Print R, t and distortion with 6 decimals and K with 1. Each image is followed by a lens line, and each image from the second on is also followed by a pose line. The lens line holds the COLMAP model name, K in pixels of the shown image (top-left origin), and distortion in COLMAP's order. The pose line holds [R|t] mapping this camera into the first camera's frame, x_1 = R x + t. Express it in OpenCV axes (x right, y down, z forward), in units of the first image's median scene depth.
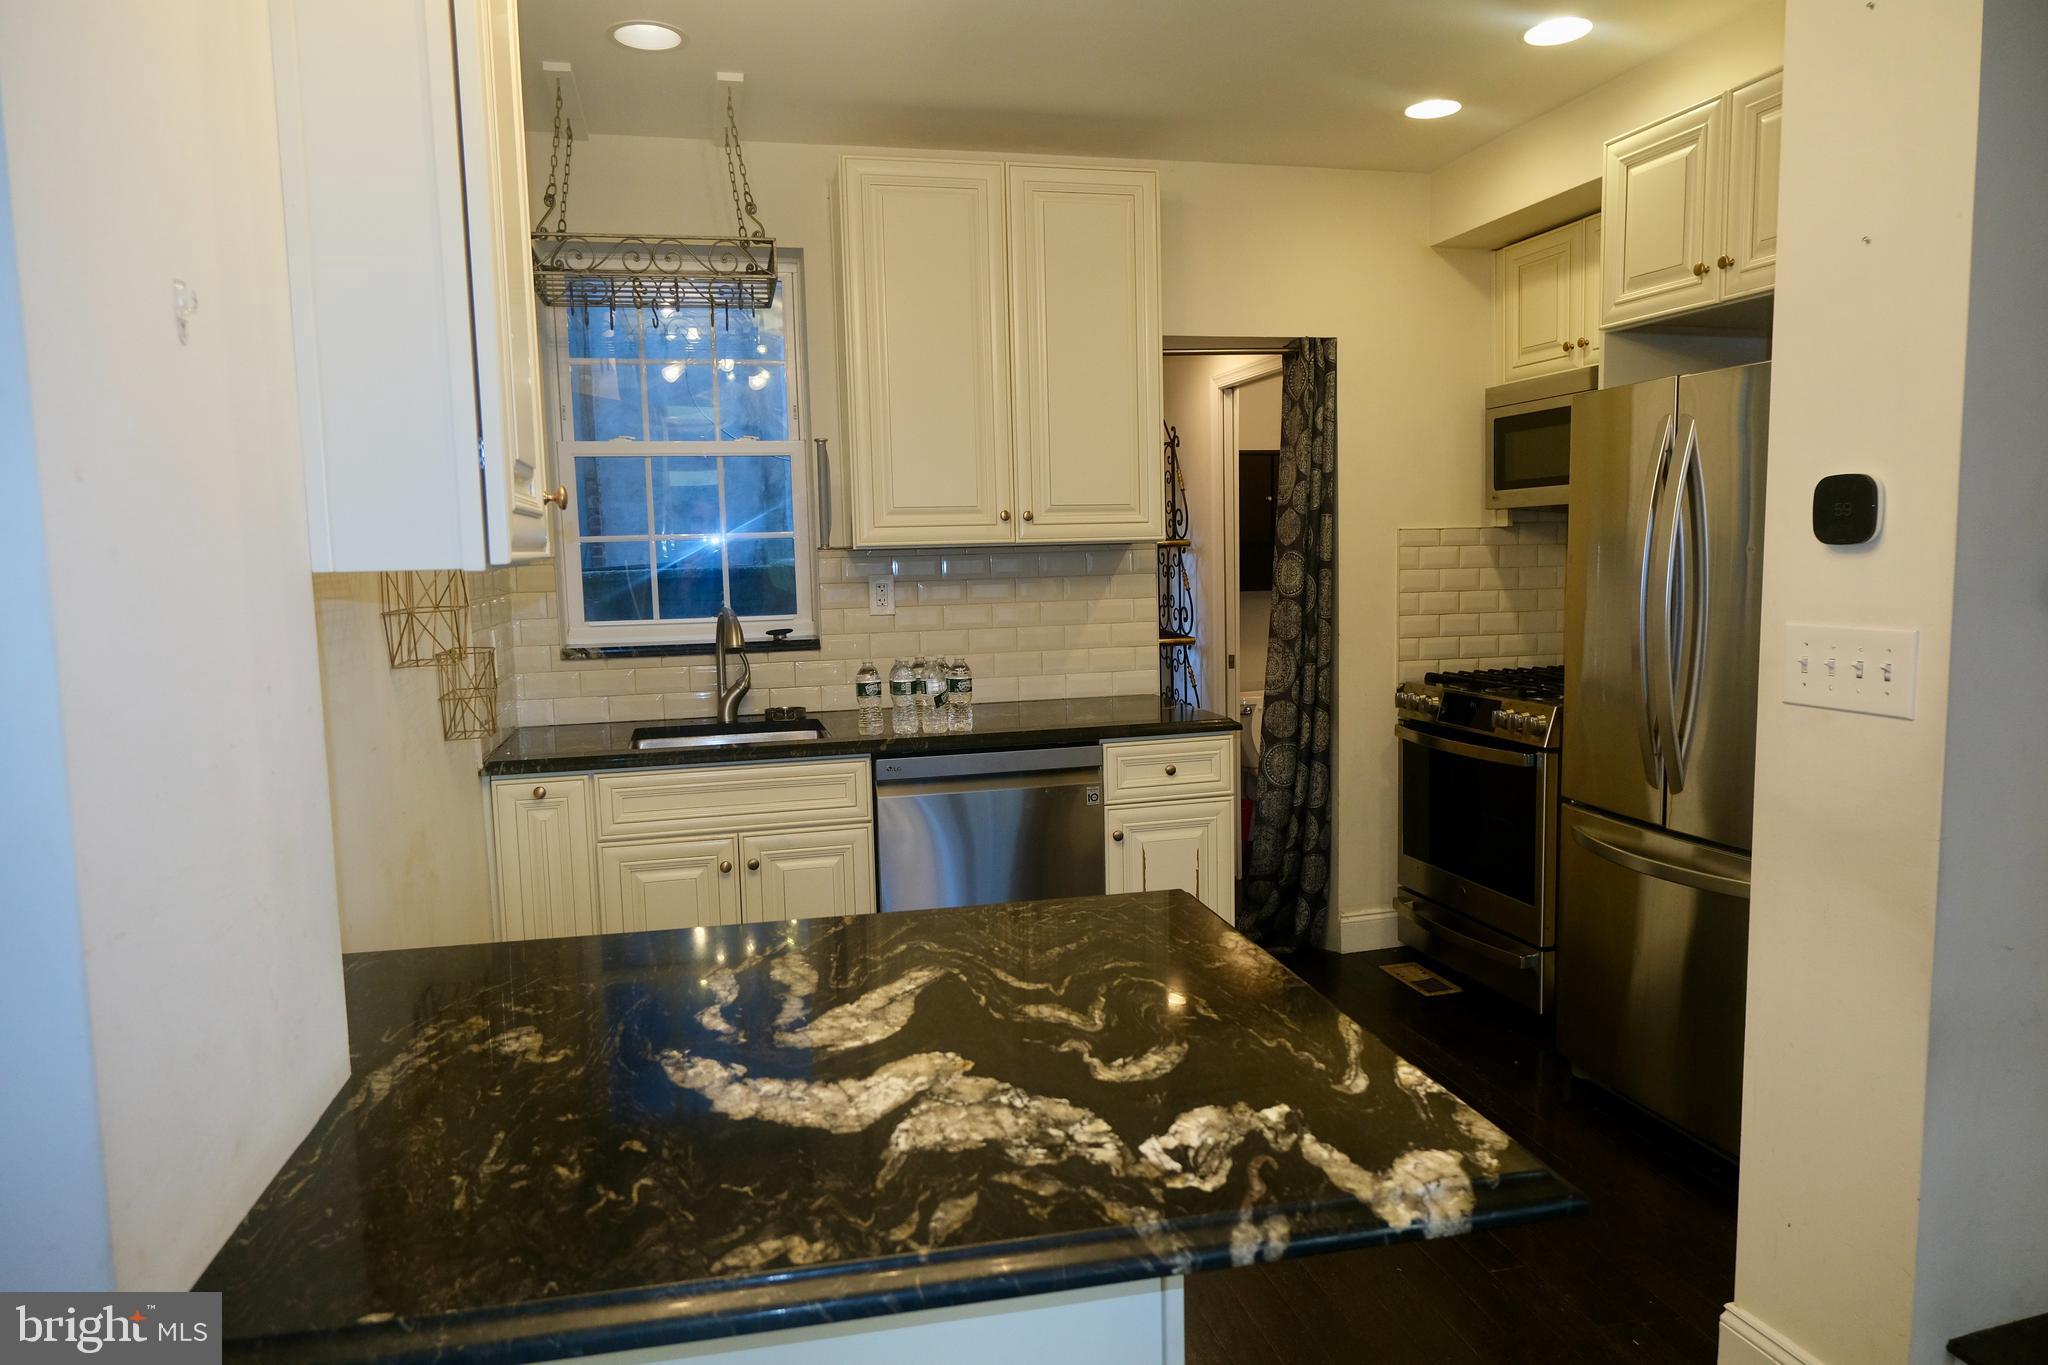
lens RADIAL K [[1279.3, 0, 1020.9], [0, 1279.3, 685.5], [0, 0, 1]] dist [-0.008478, 0.002189]
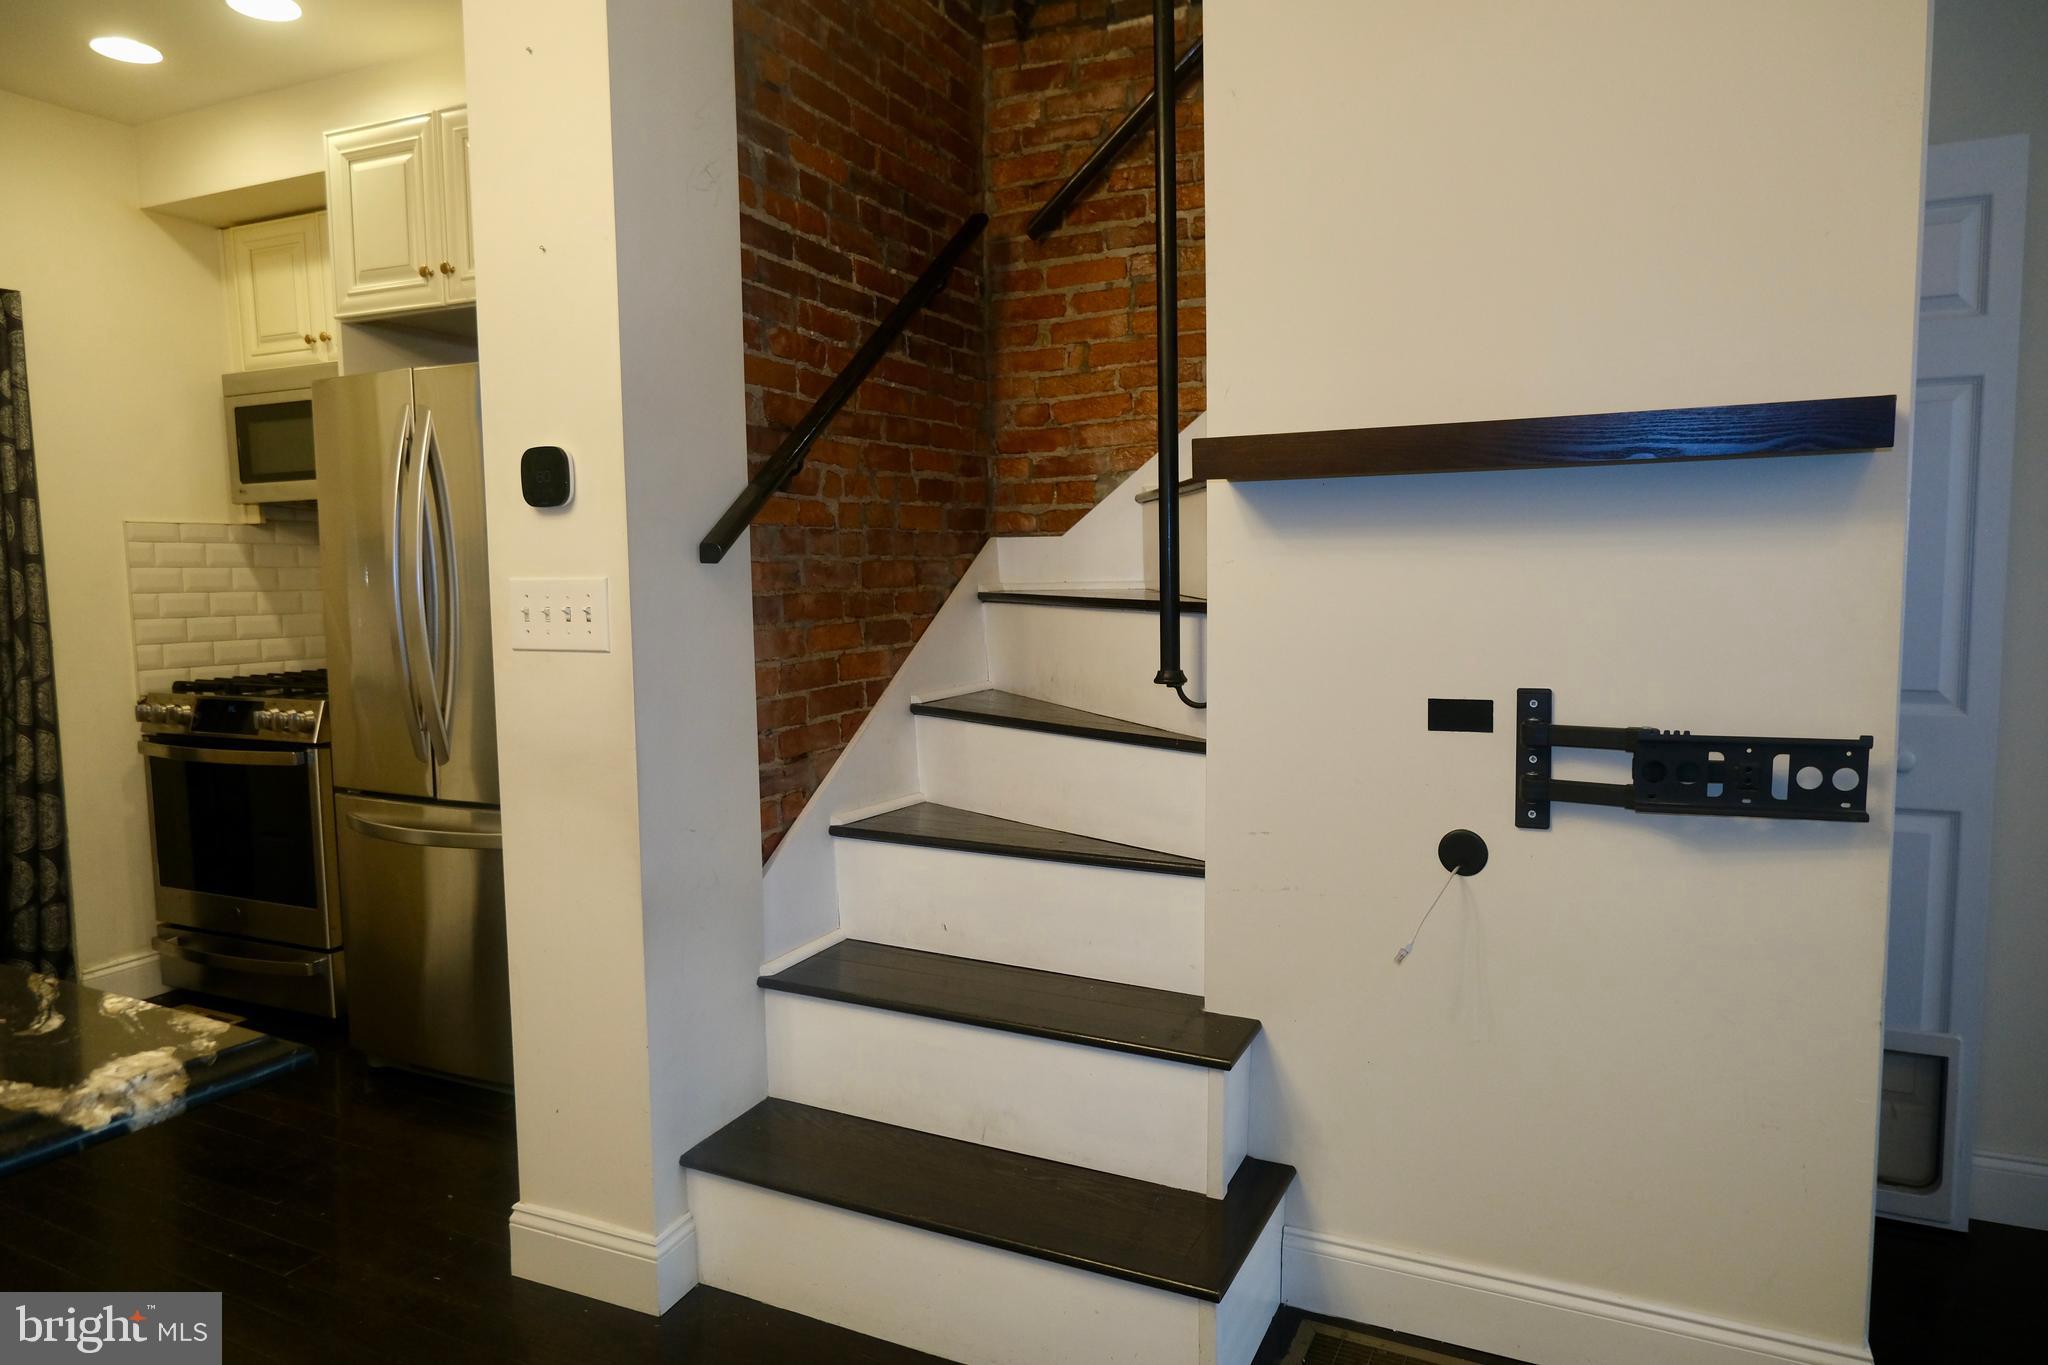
lens RADIAL K [[1279.3, 0, 1022.6], [0, 1279.3, 673.9], [0, 0, 1]] dist [-0.008478, 0.002189]
pose [[0.635190, -0.053223, 0.770520, 0.006713], [0.082099, 0.996623, 0.001161, 0.037211], [-0.767980, 0.062522, 0.637415, -0.033818]]
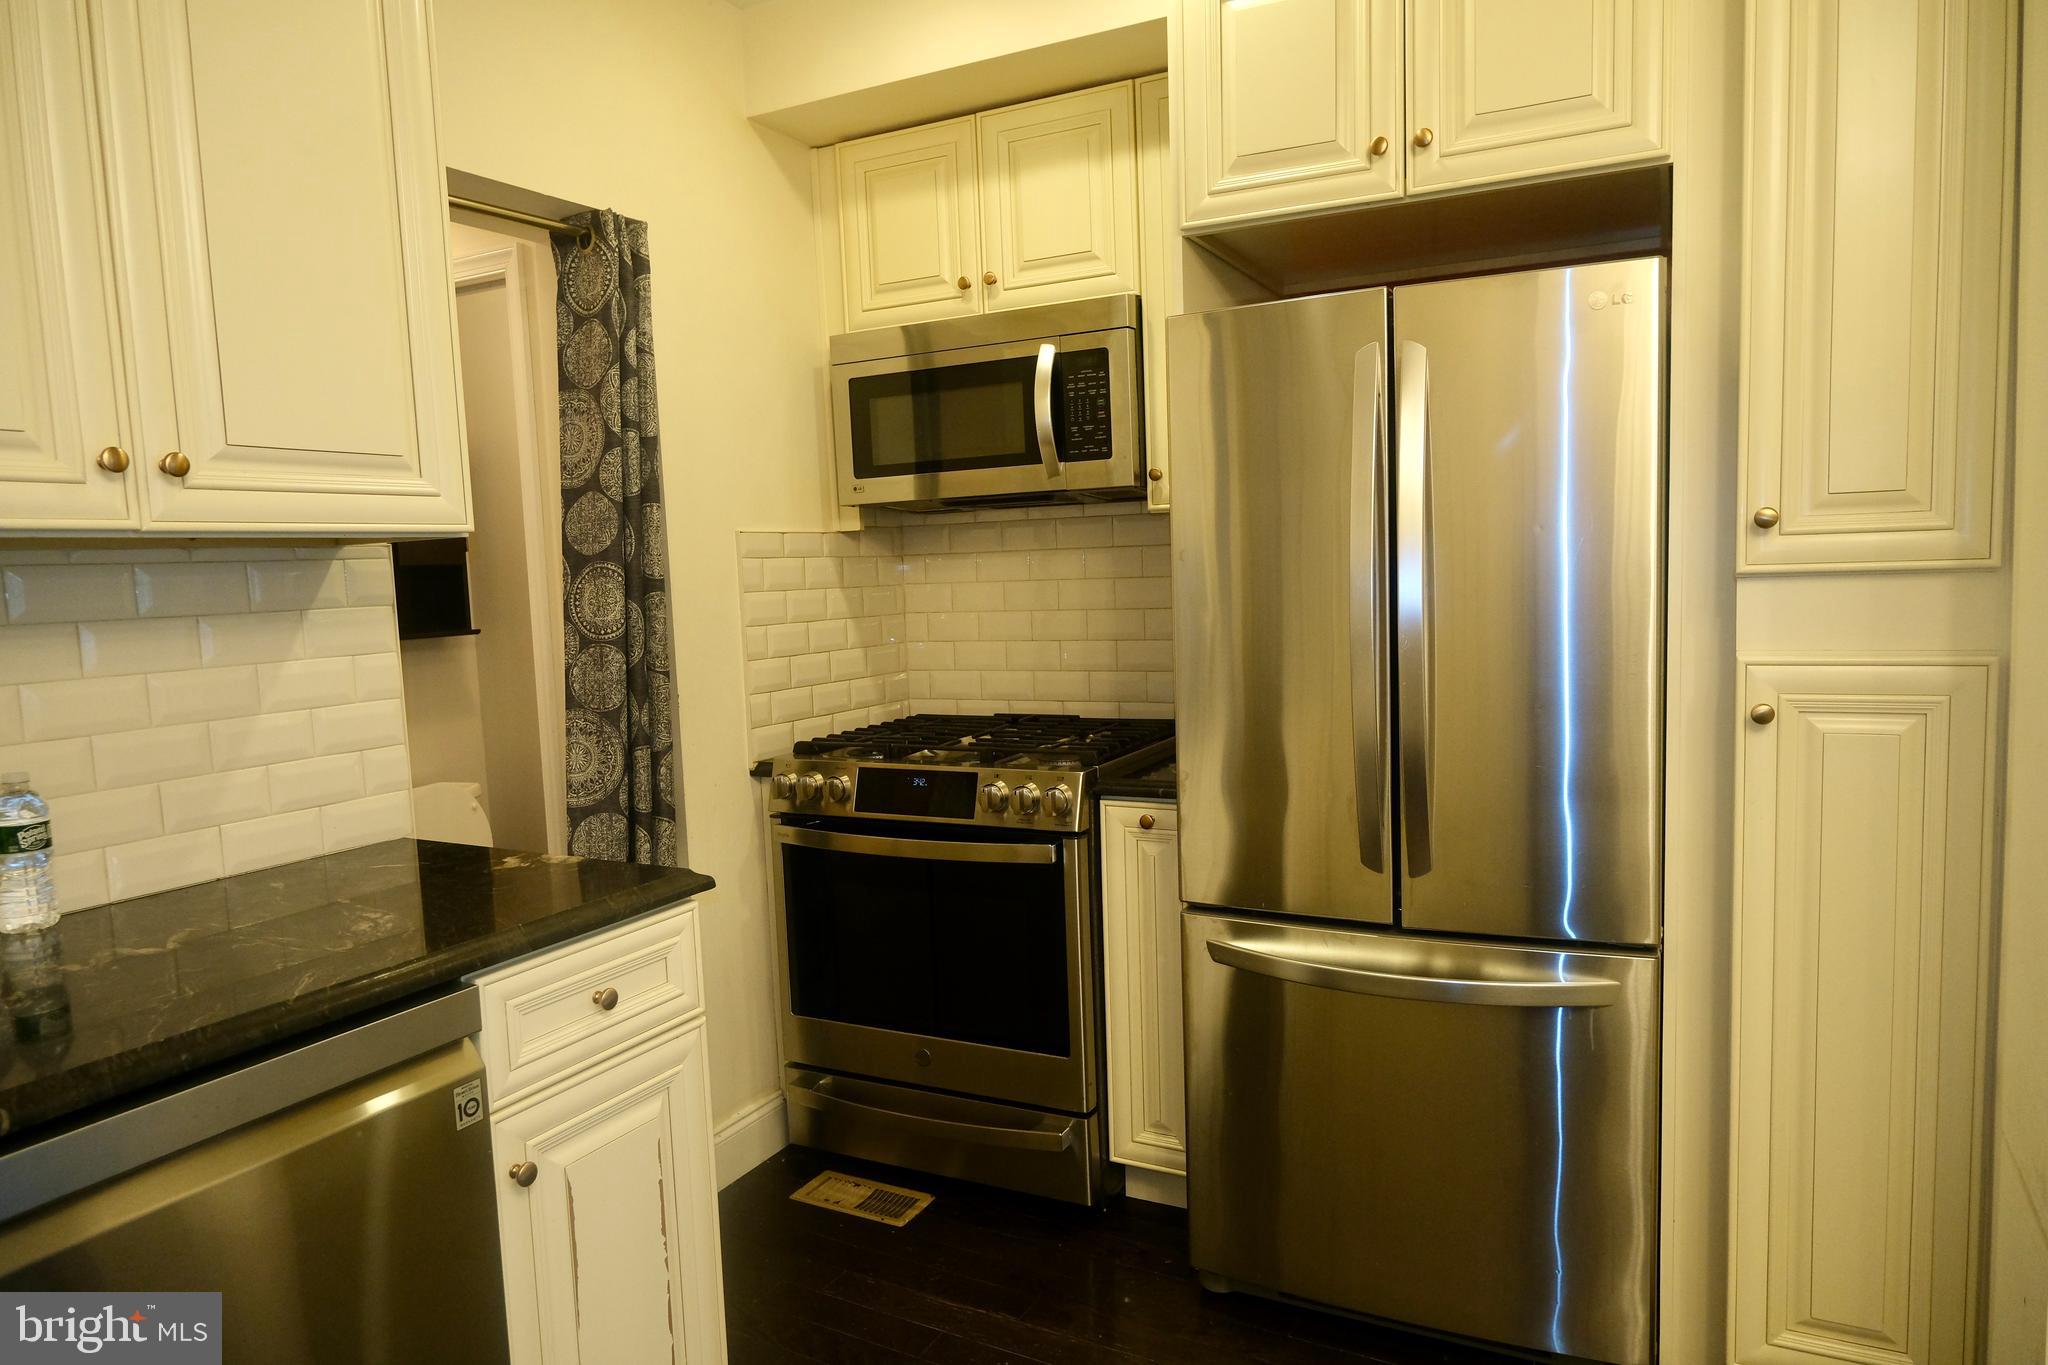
lens RADIAL K [[1279.3, 0, 1027.3], [0, 1279.3, 678.5], [0, 0, 1]] dist [-0.008478, 0.002189]
pose [[0.669139, -0.066599, 0.740147, -0.116358], [0.100347, 0.994952, -0.001193, -0.034830], [-0.736331, 0.075070, 0.672444, 0.514772]]
